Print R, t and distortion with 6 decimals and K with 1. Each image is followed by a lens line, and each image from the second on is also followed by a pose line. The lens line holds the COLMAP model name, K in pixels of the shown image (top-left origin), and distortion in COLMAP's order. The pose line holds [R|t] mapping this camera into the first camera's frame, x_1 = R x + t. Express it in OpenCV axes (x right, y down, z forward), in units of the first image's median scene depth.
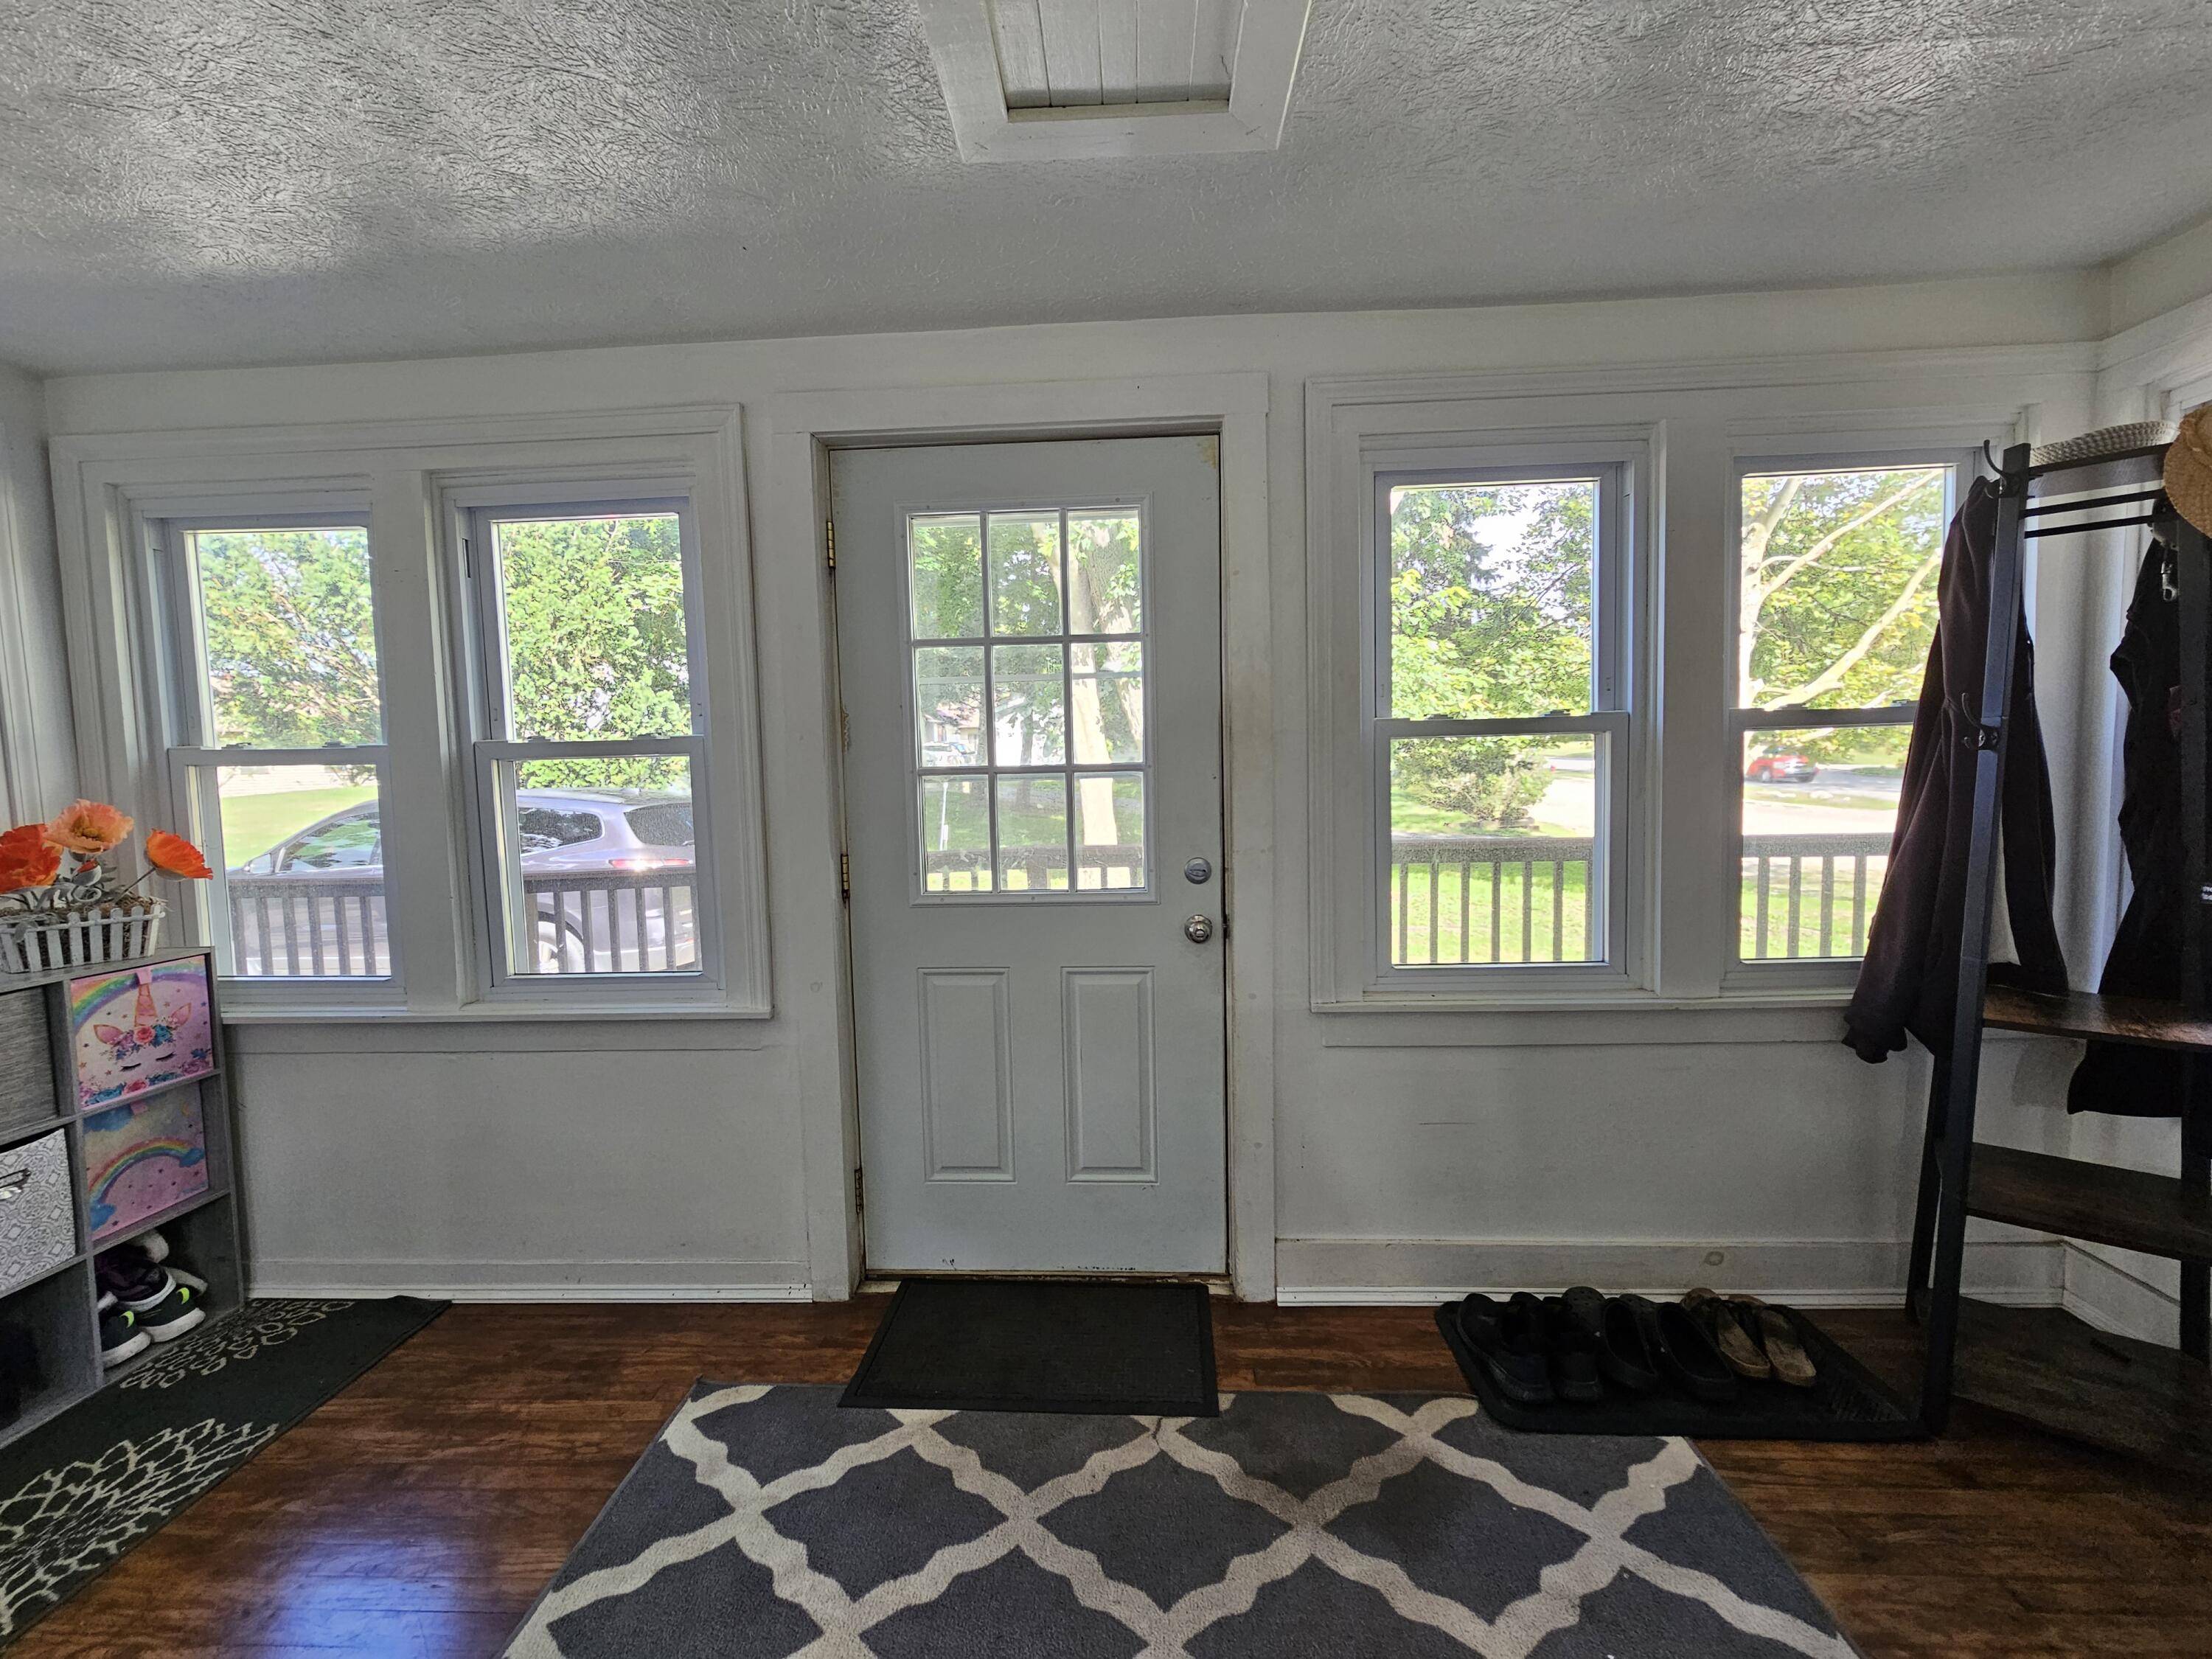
lens RADIAL K [[906.2, 0, 1102.2], [0, 906.2, 824.1], [0, 0, 1]] dist [-0.004726, 0.000742]
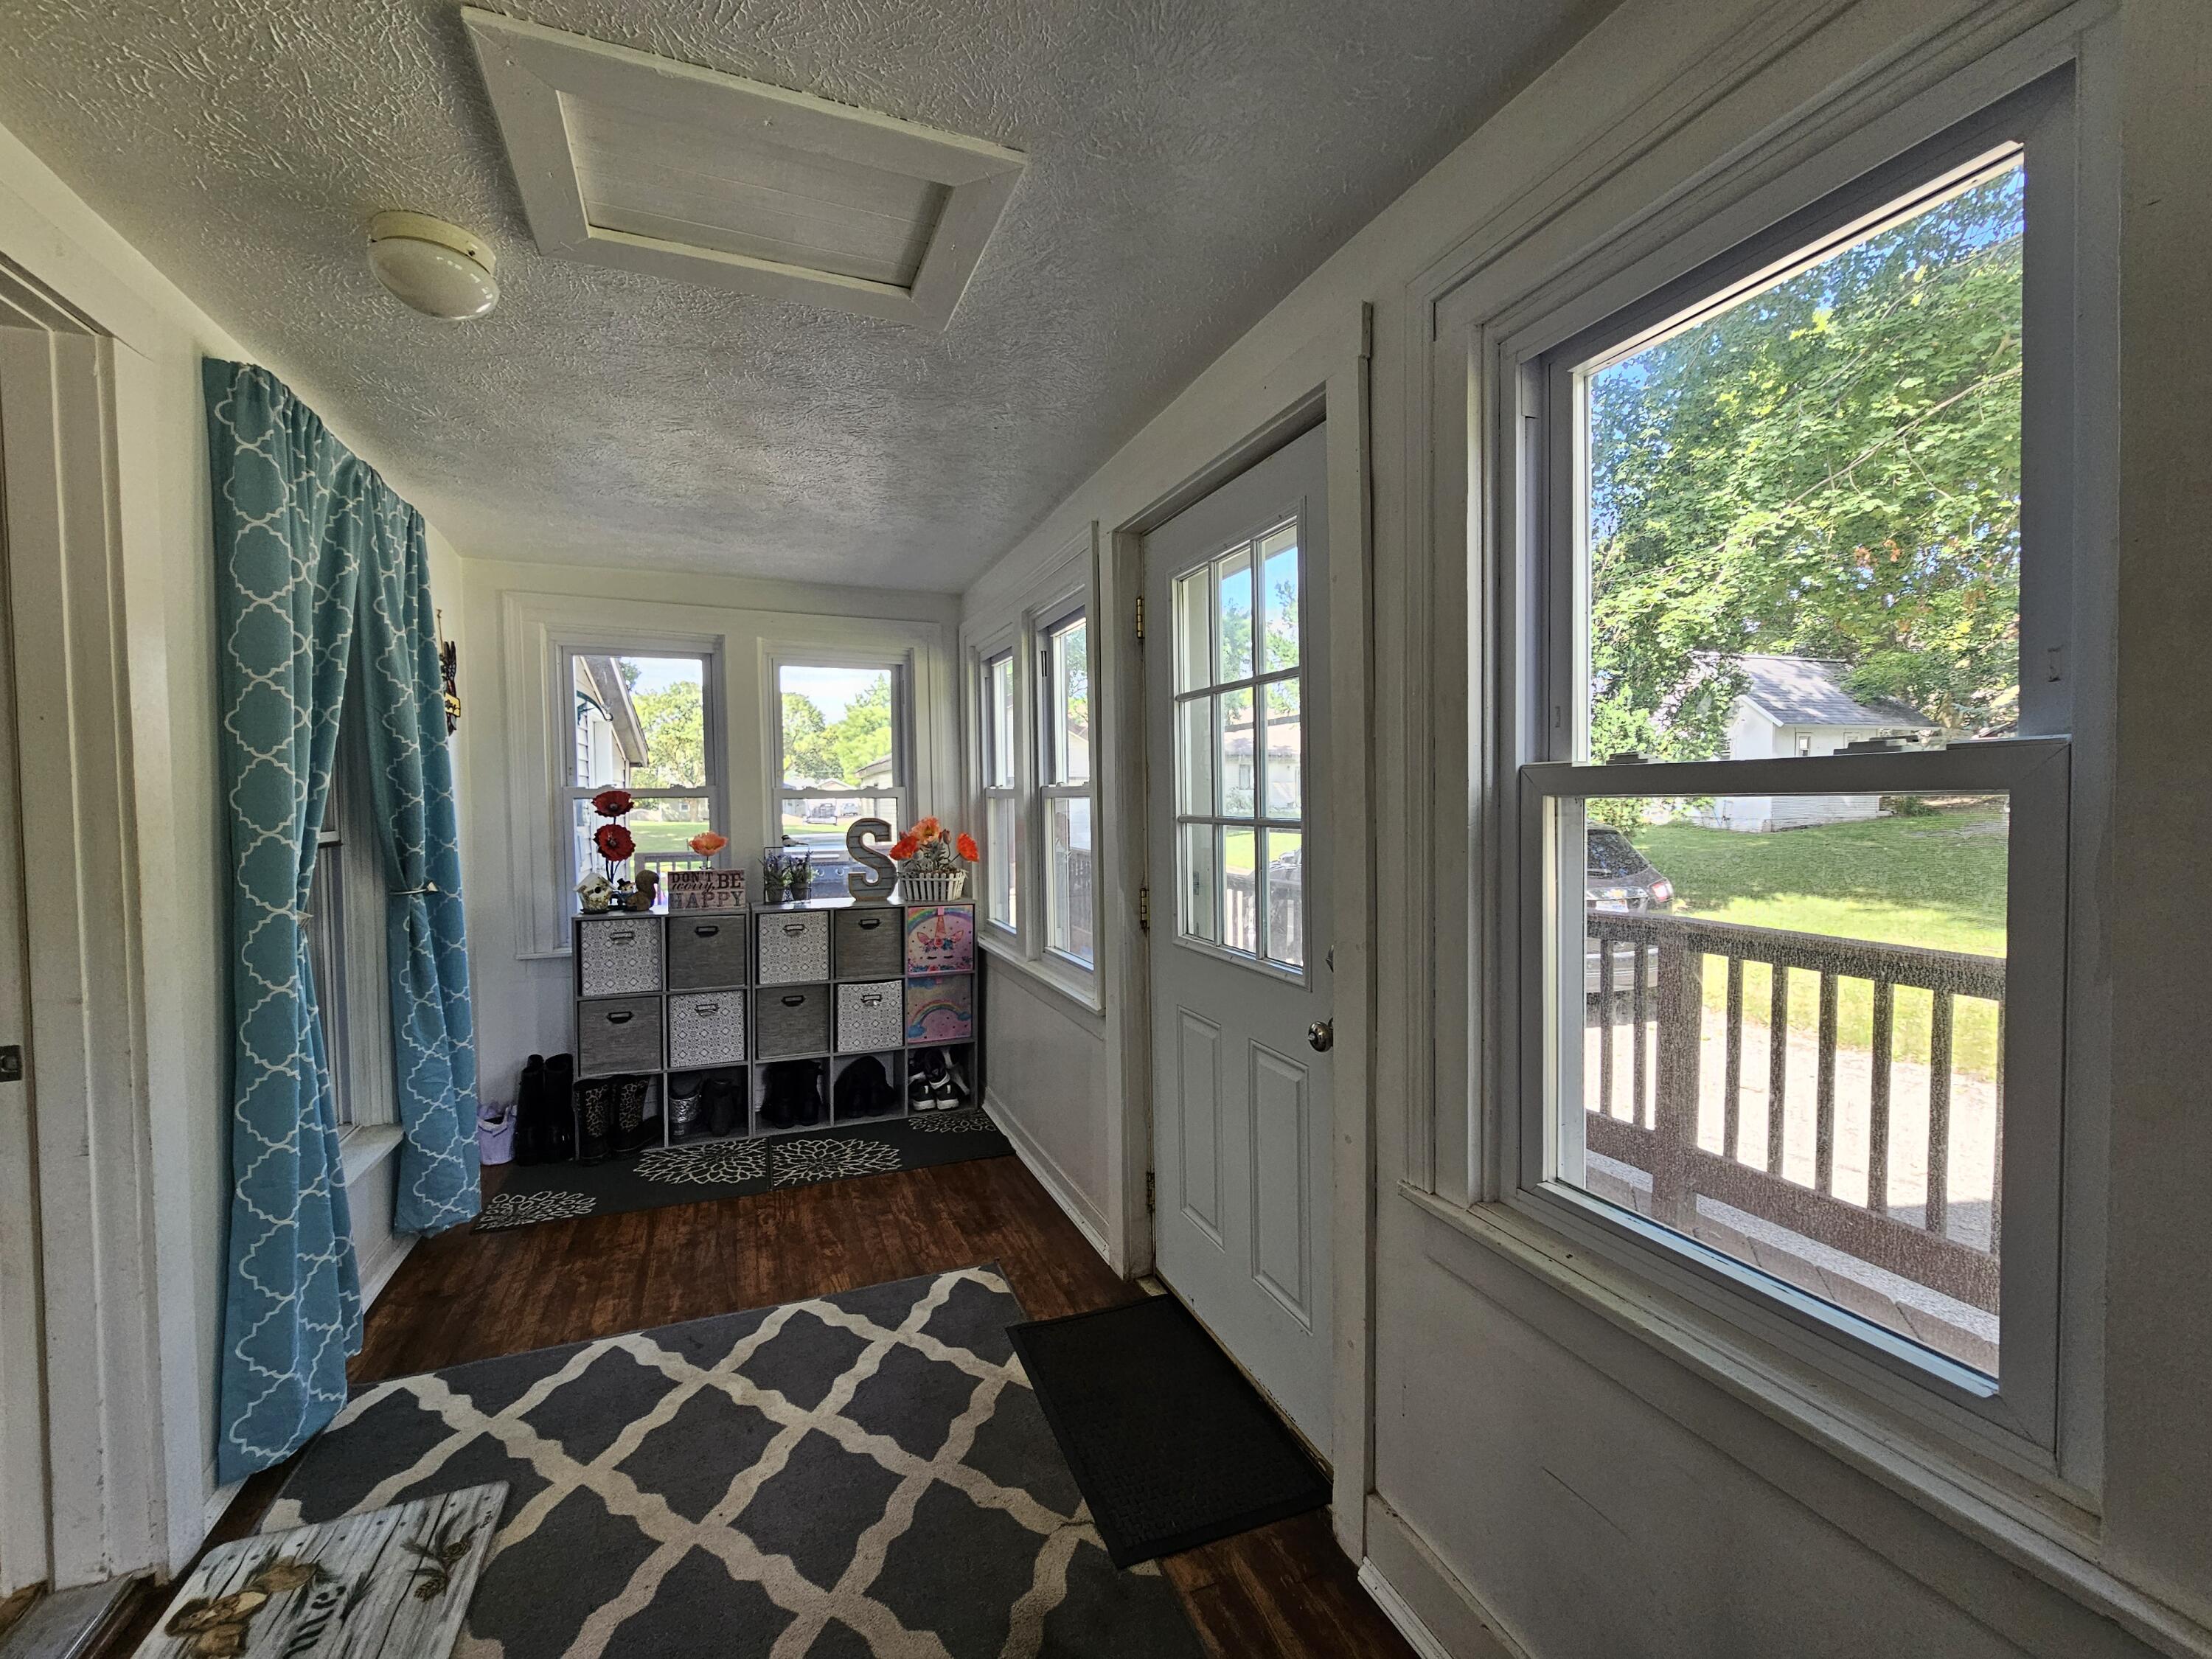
lens RADIAL K [[906.2, 0, 1093.7], [0, 906.2, 824.0], [0, 0, 1]] dist [-0.004726, 0.000742]
pose [[0.410417, 0.047307, -0.910670, 0.771895], [-0.061946, 0.997793, 0.023915, -0.076116], [0.909791, 0.046598, 0.412442, 0.508456]]
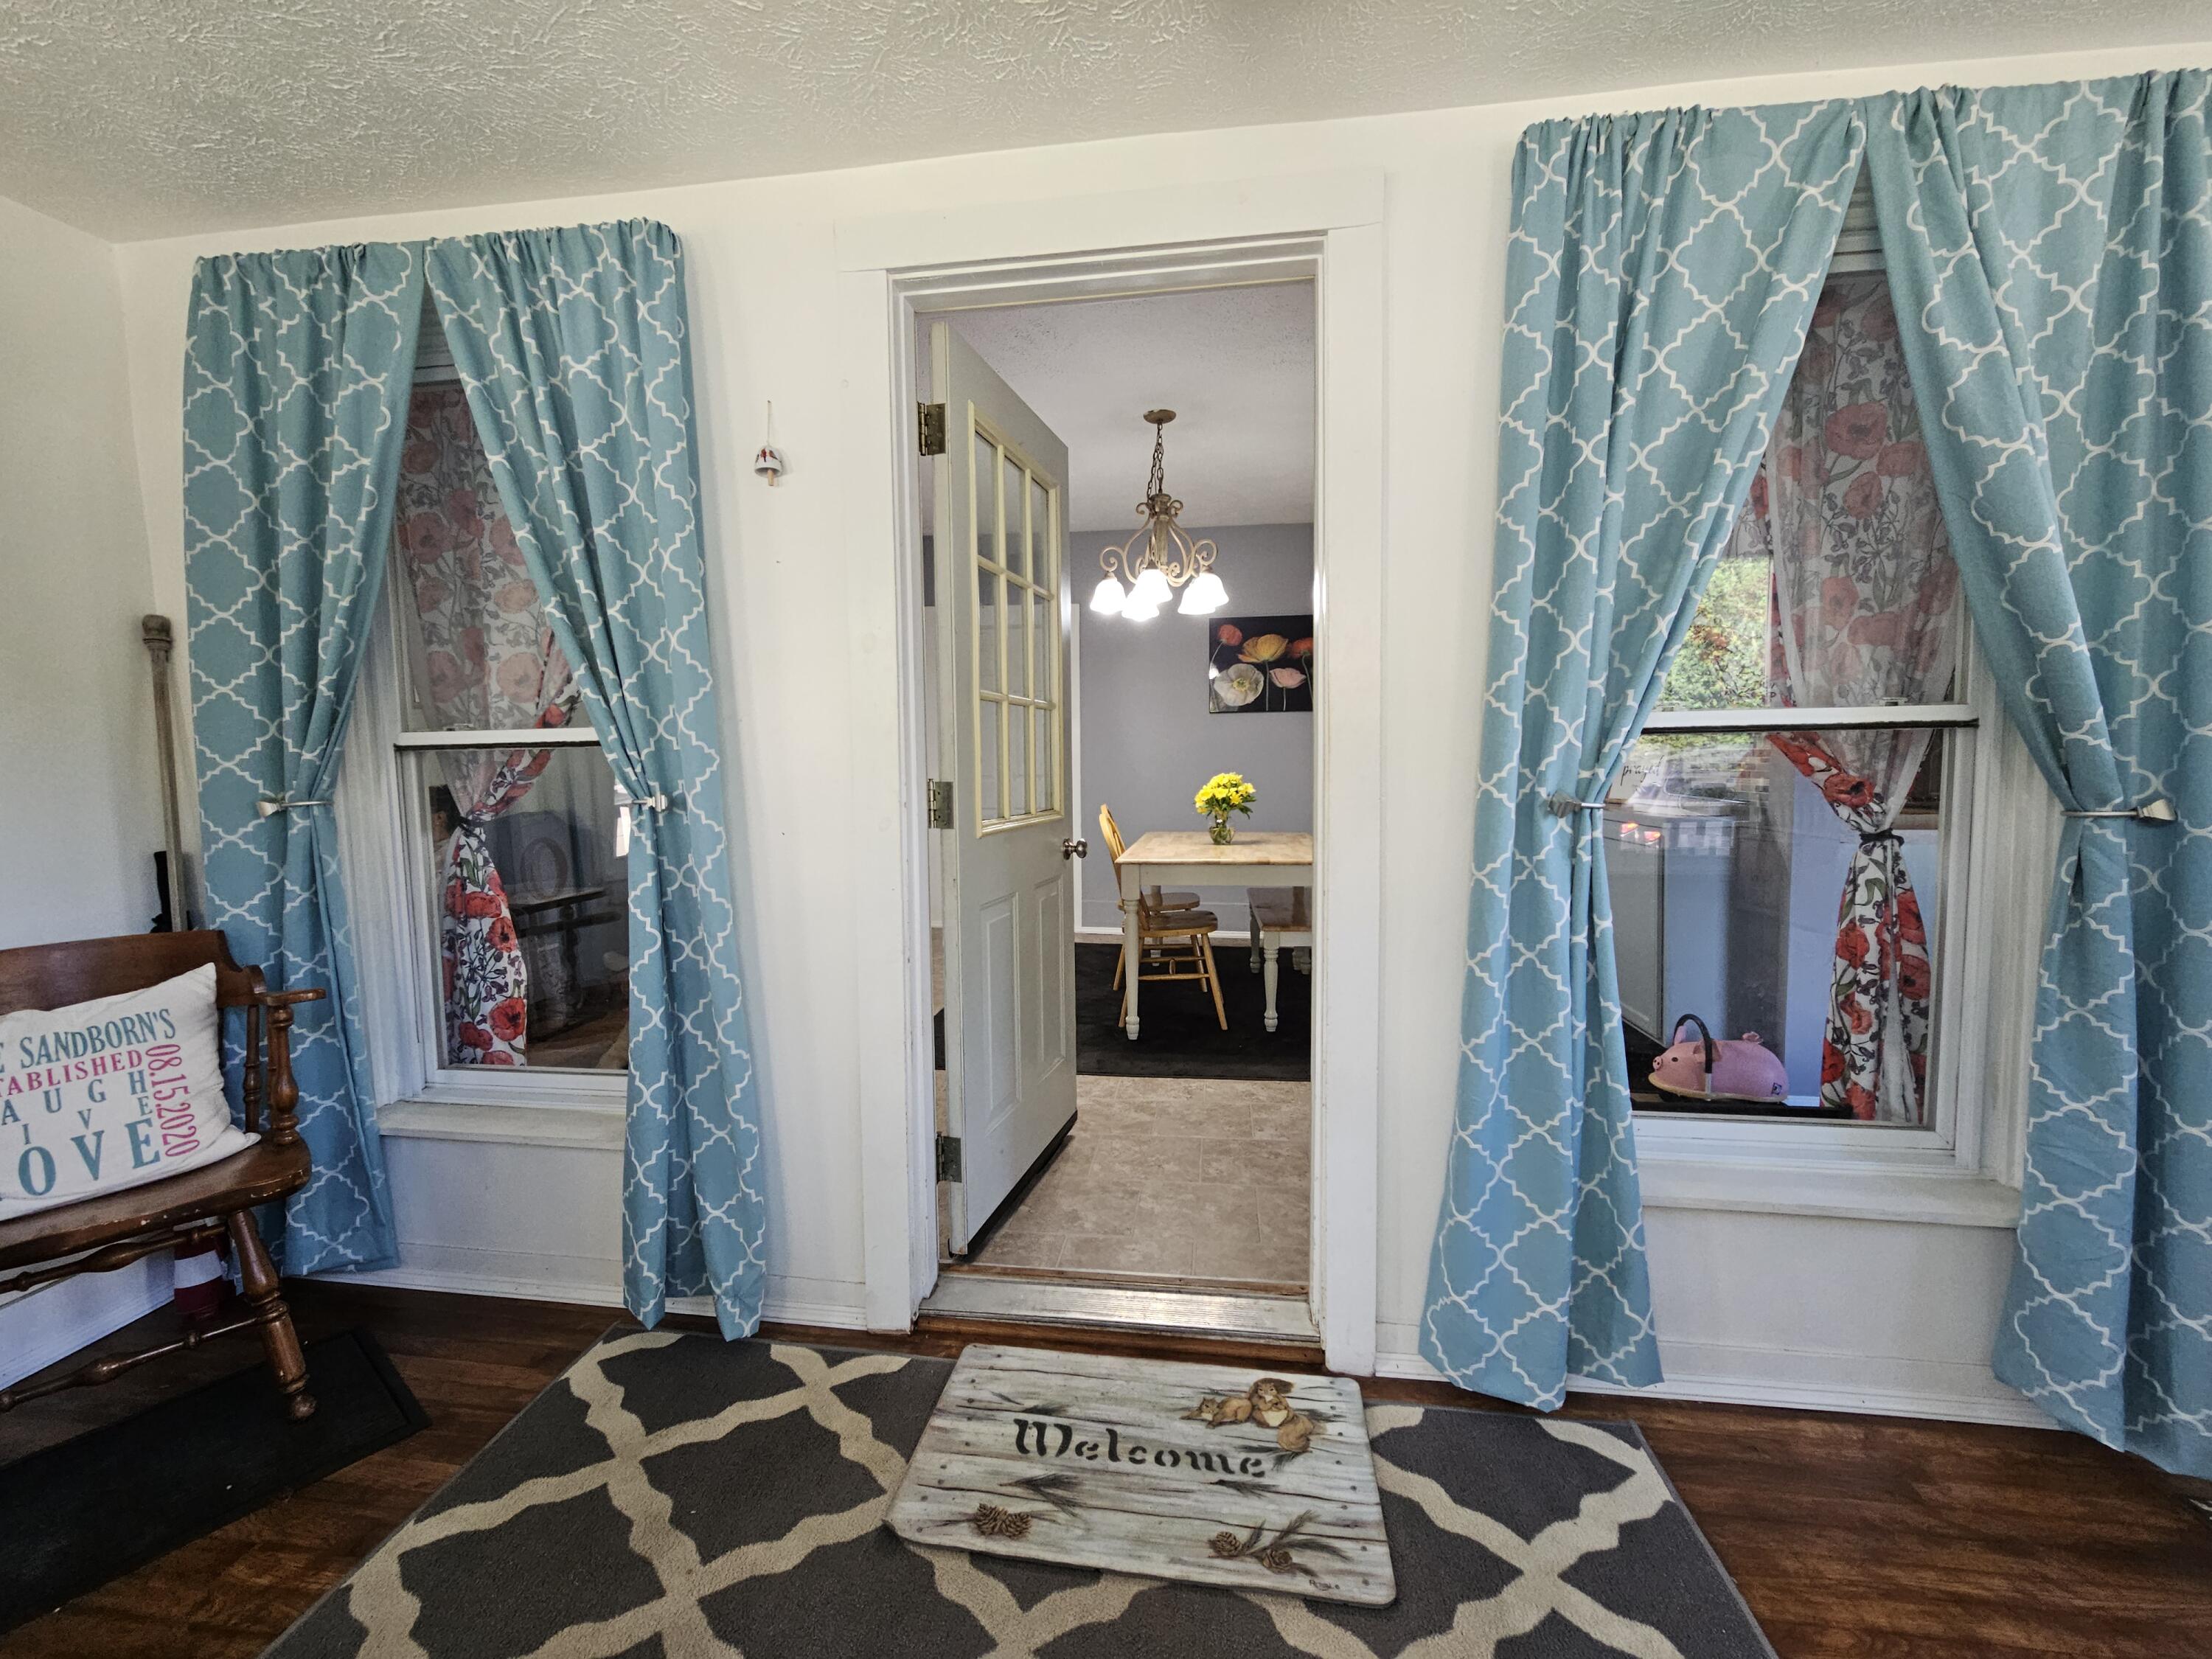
lens RADIAL K [[906.2, 0, 1095.2], [0, 906.2, 823.0], [0, 0, 1]] dist [-0.004726, 0.000742]
pose [[-0.995168, 0.024437, 0.095095, -0.086442], [0.037339, 0.989956, 0.136353, -0.006369], [-0.090808, 0.139244, -0.986086, 0.932870]]
